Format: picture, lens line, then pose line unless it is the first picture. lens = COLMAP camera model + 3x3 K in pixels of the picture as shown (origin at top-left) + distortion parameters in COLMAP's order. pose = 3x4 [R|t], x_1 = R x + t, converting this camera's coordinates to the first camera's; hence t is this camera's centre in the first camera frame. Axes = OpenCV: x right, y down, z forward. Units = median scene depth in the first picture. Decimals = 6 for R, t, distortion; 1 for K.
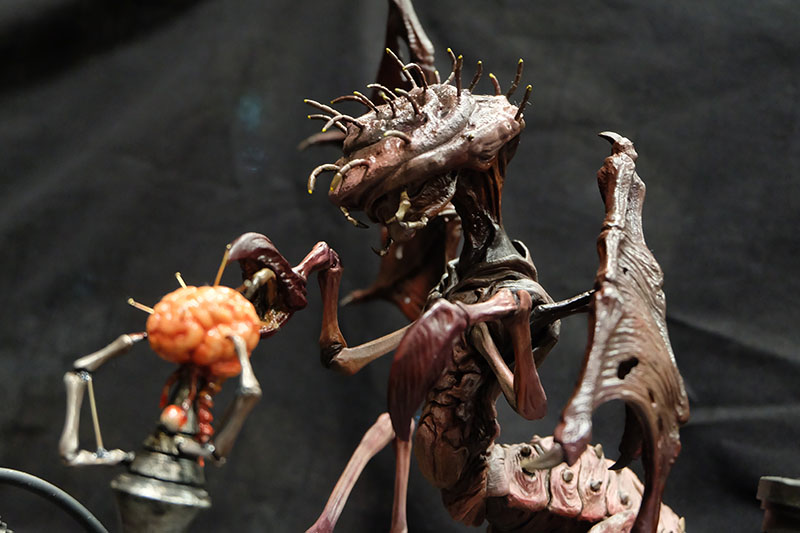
lens RADIAL K [[1257.5, 0, 401.3], [0, 1257.5, 265.8], [0, 0, 1]] dist [-0.023379, 0.000000]
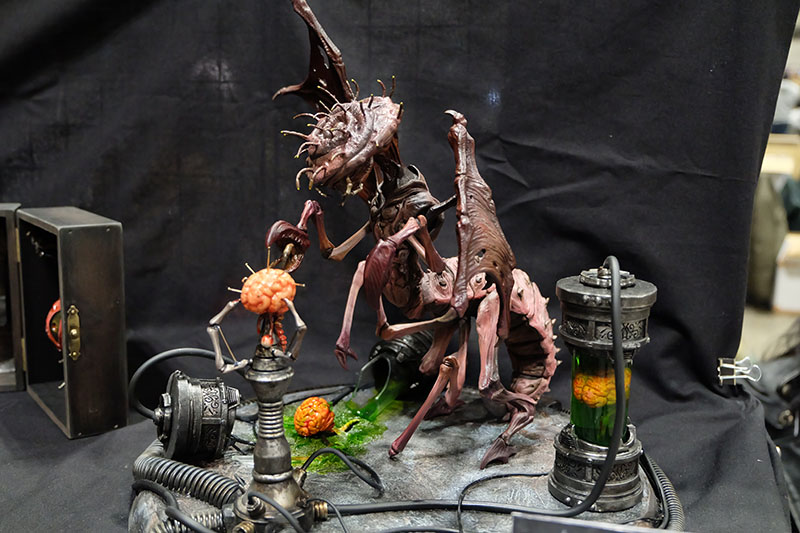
lens RADIAL K [[880.9, 0, 398.6], [0, 880.9, 263.0], [0, 0, 1]] dist [-0.056255, 0.000000]
pose [[0.974650, -0.223691, 0.004474, 0.040124], [0.210177, 0.922257, 0.324449, -0.336359], [-0.076702, -0.315284, 0.945893, -0.265535]]
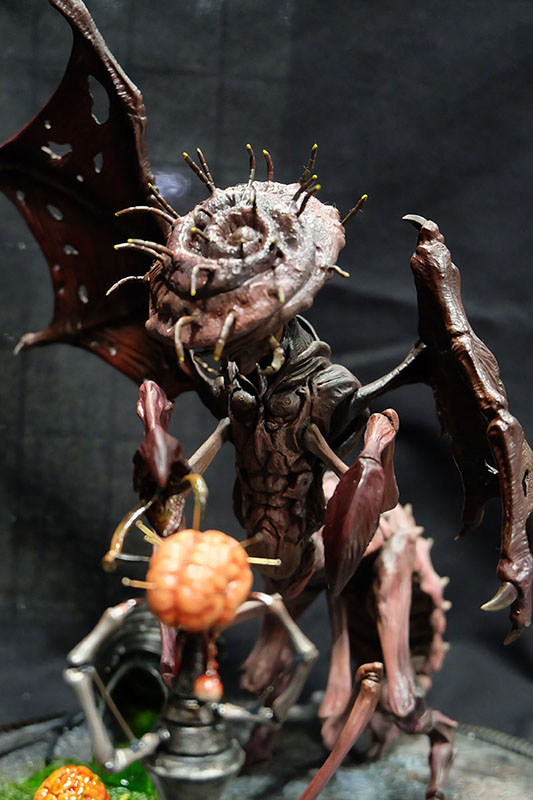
lens RADIAL K [[1257.5, 0, 262.0], [0, 1257.5, 400.1], [0, 0, 1]] dist [-0.023379, 0.000000]
pose [[0.863505, -0.238767, 0.444241, -0.416506], [0.077054, 0.932951, 0.351660, -0.333043], [-0.498420, -0.269429, 0.824006, 0.211222]]
